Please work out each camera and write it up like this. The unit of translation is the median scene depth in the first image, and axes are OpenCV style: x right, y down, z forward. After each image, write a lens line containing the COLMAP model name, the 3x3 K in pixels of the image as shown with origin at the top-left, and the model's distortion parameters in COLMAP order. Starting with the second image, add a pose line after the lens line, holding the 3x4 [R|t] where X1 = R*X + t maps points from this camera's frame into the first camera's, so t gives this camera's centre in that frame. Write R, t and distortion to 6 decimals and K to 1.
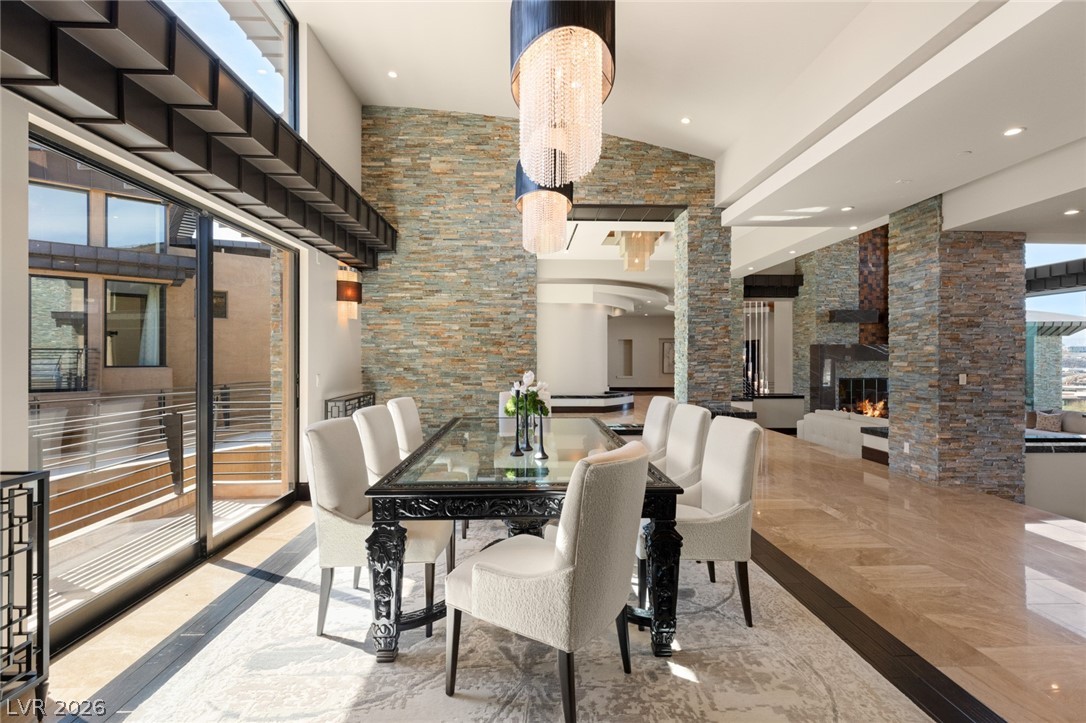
lens RADIAL K [[494.2, 0, 542.3], [0, 494.2, 360.0], [0, 0, 1]] dist [0.003943, -0.000343]
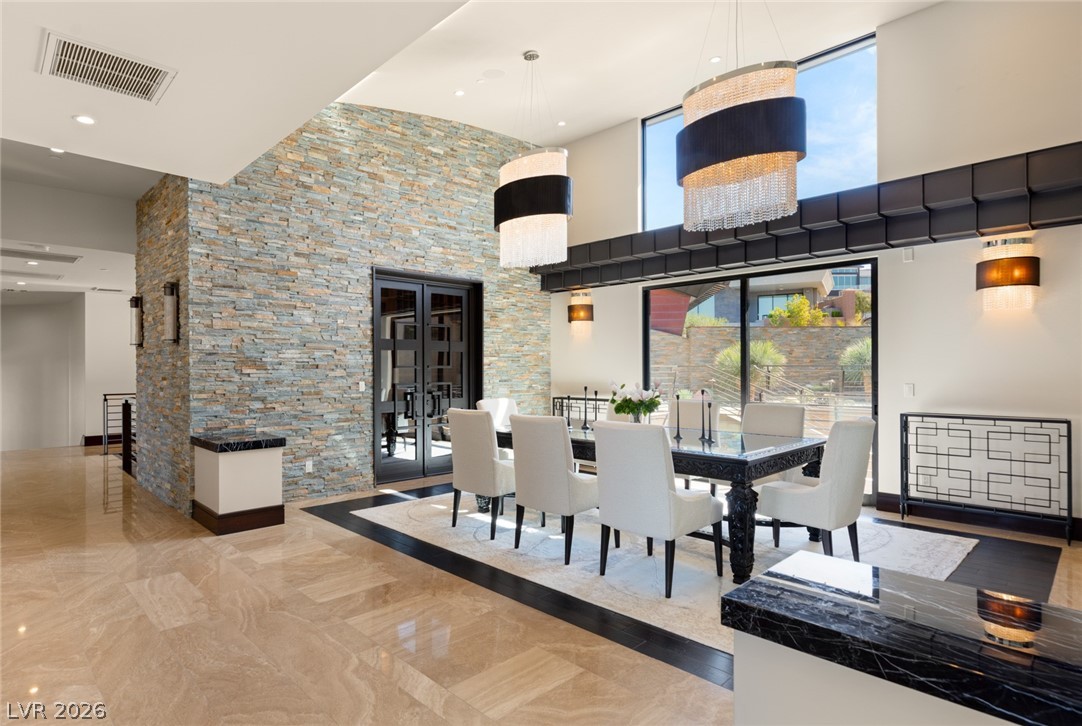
lens RADIAL K [[576.2, 0, 535.2], [0, 576.2, 366.1], [0, 0, 1]] dist [0.001670, 0.000745]
pose [[-0.723704, 0.002068, -0.690108, 0.985281], [-0.000847, 0.999992, 0.003885, -0.006242], [0.690110, 0.003396, -0.723696, 1.638454]]
